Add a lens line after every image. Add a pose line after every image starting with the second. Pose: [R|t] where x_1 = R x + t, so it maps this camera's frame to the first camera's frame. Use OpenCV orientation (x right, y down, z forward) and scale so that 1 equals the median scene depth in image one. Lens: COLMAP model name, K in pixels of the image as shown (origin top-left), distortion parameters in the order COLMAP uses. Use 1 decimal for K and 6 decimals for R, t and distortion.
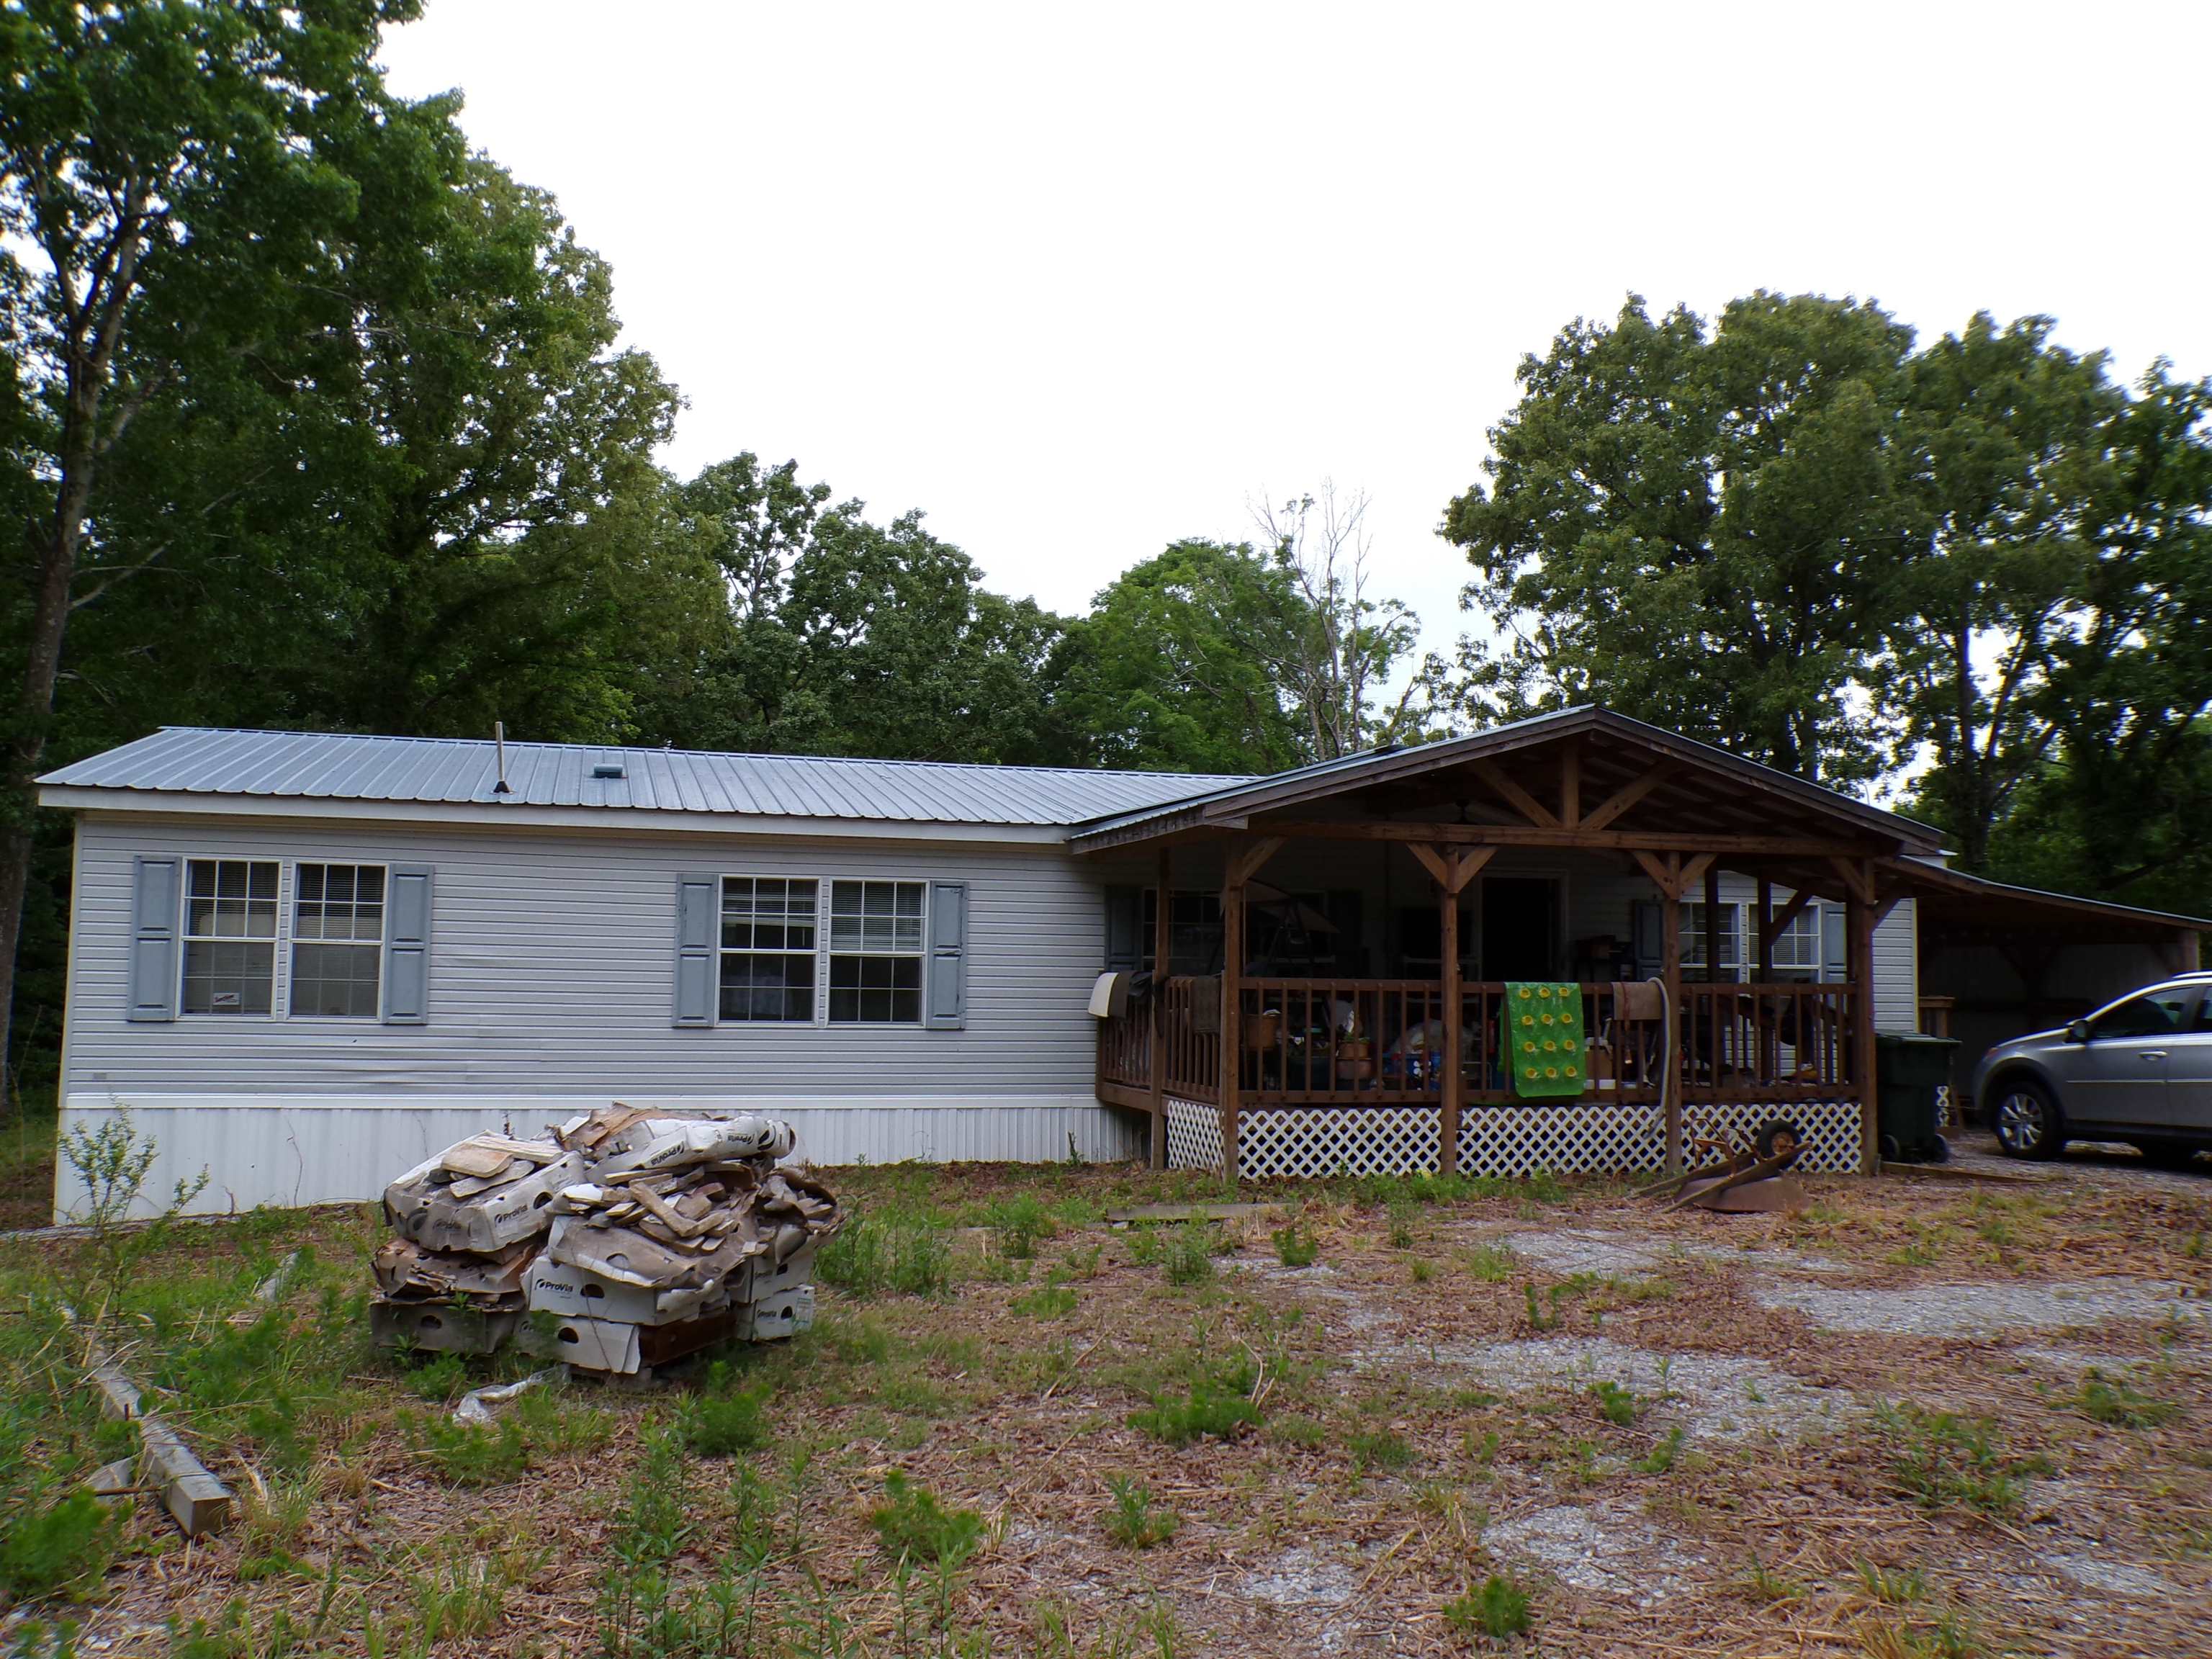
lens RADIAL K [[1793.0, 0, 1021.7], [0, 1793.0, 790.4], [0, 0, 1]] dist [0.002057, 0.005947]
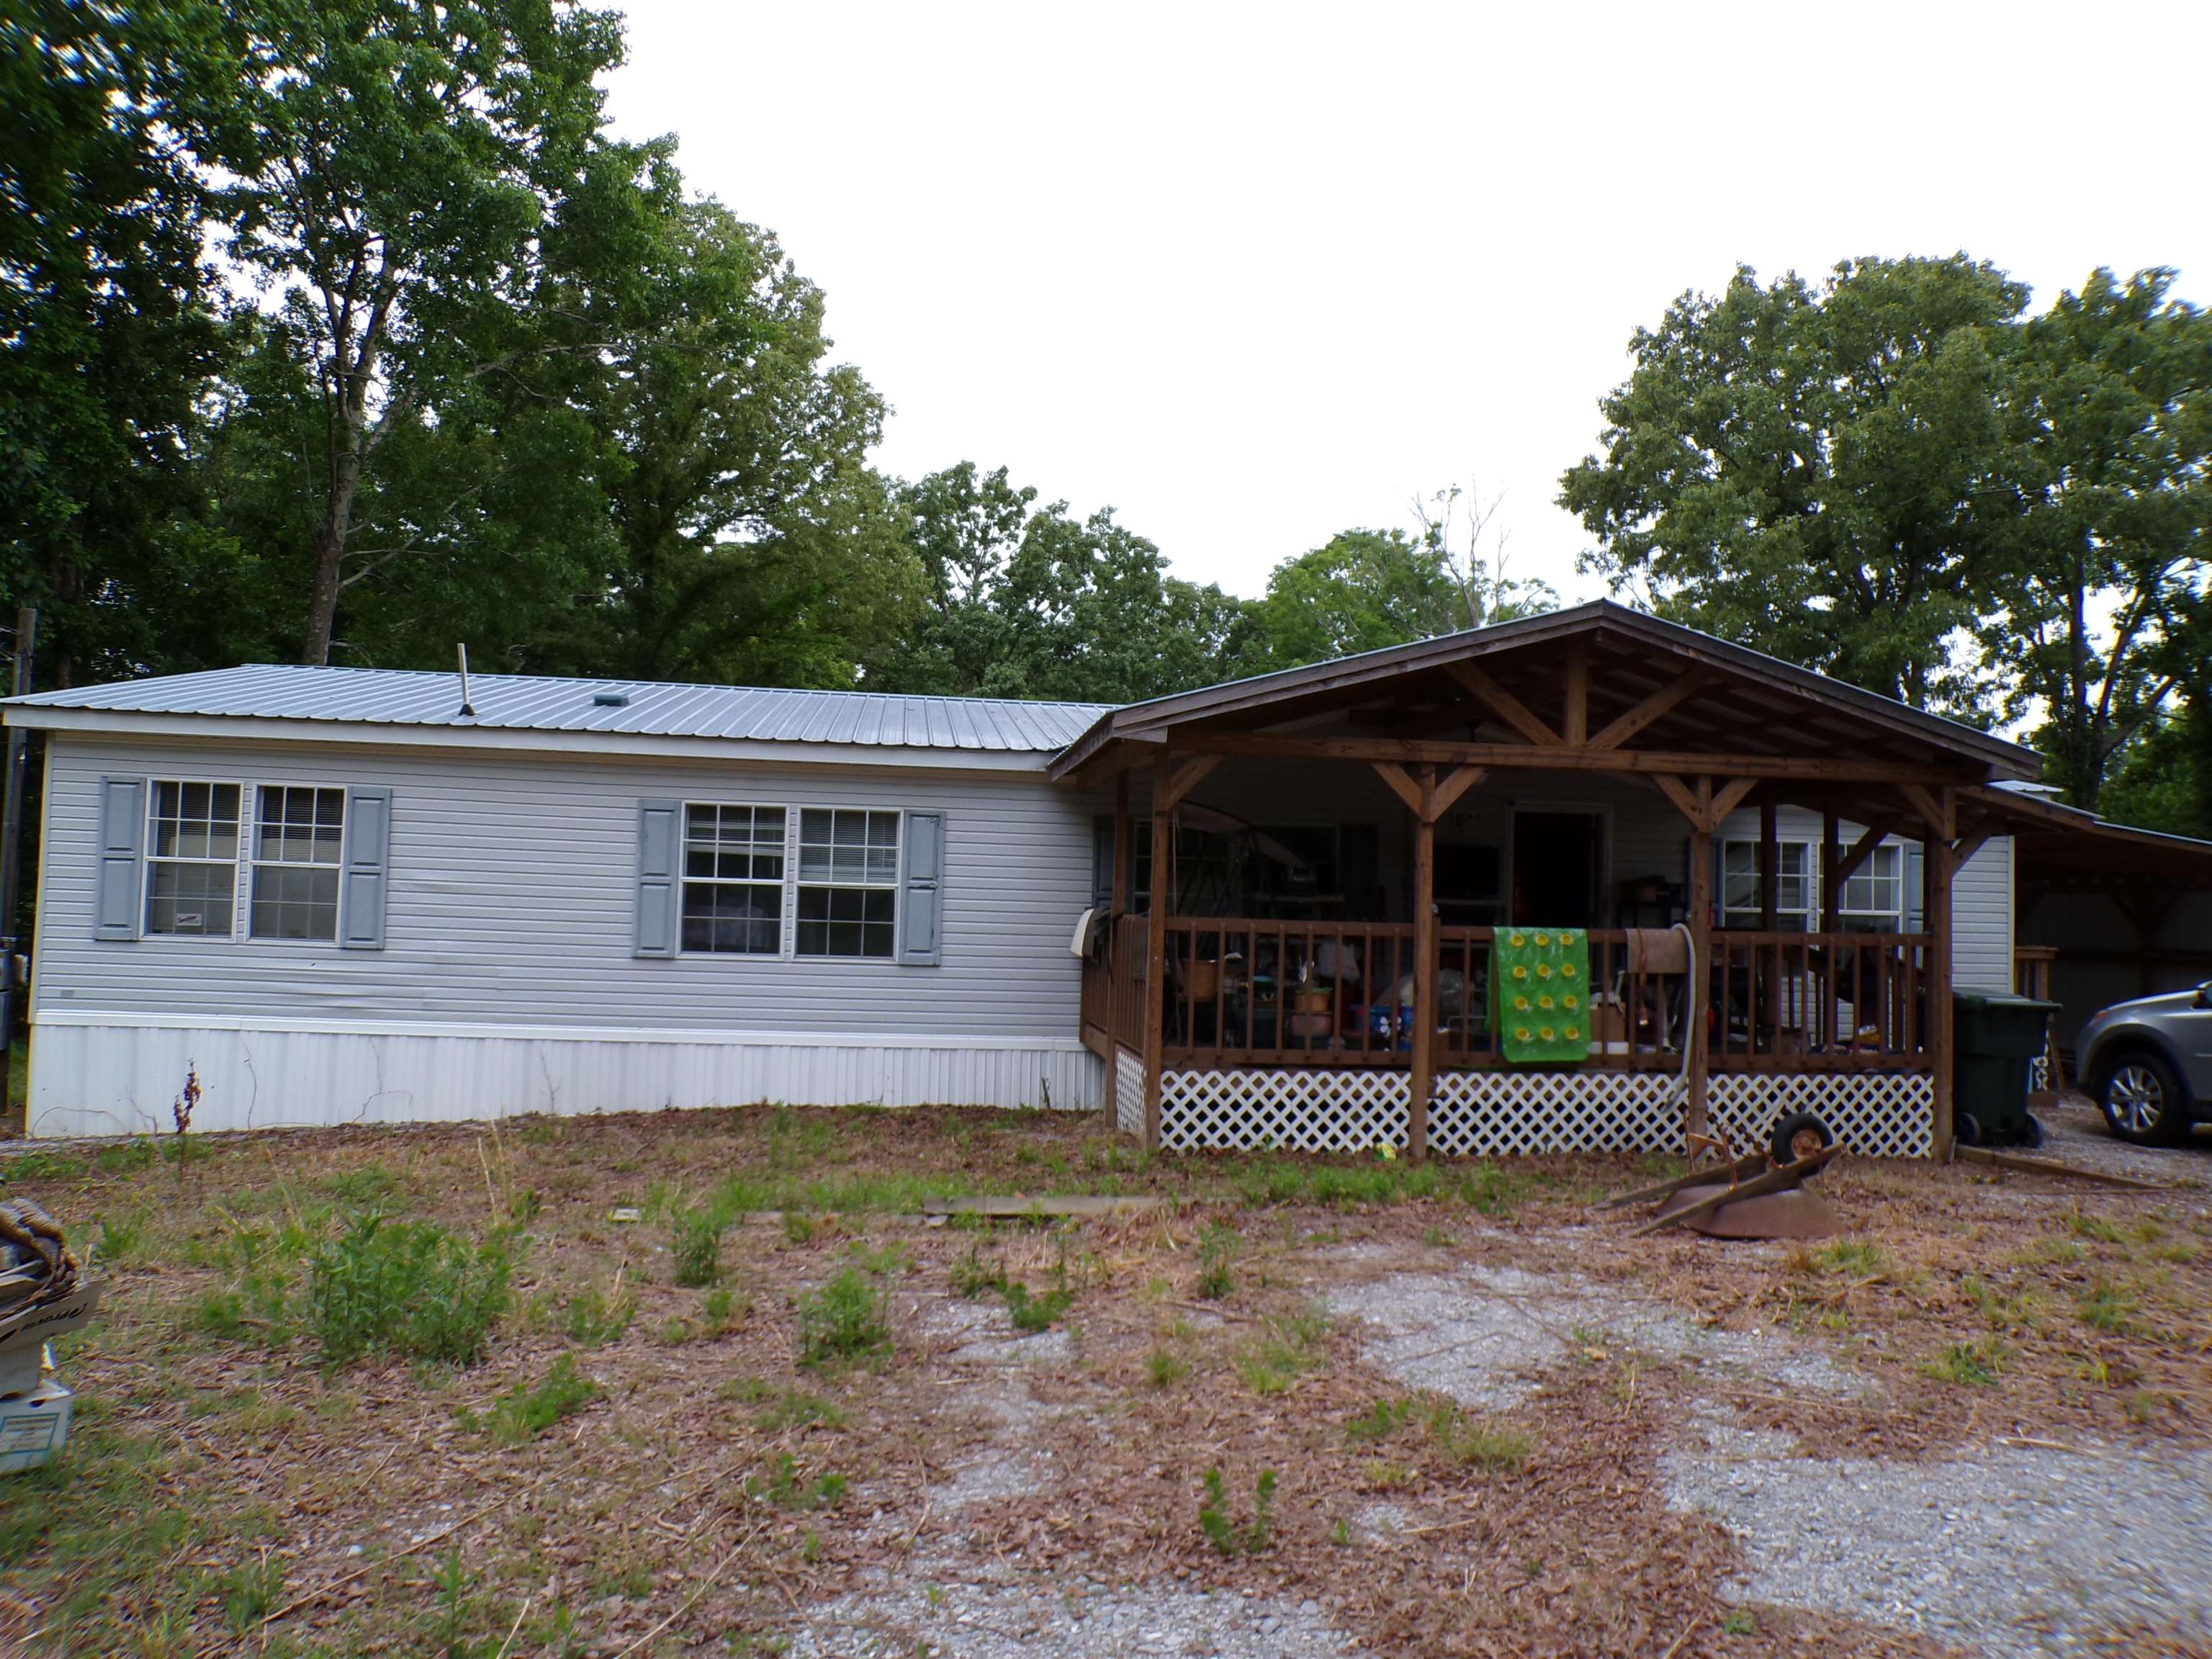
lens RADIAL K [[1457.9, 0, 1053.3], [0, 1457.9, 794.9], [0, 0, 1]] dist [-0.032246, 0.014189]
pose [[0.990930, 0.005225, -0.134279, 0.133002], [-0.001808, 0.999672, 0.025556, 0.023097], [0.134369, -0.025082, 0.990614, 0.248070]]
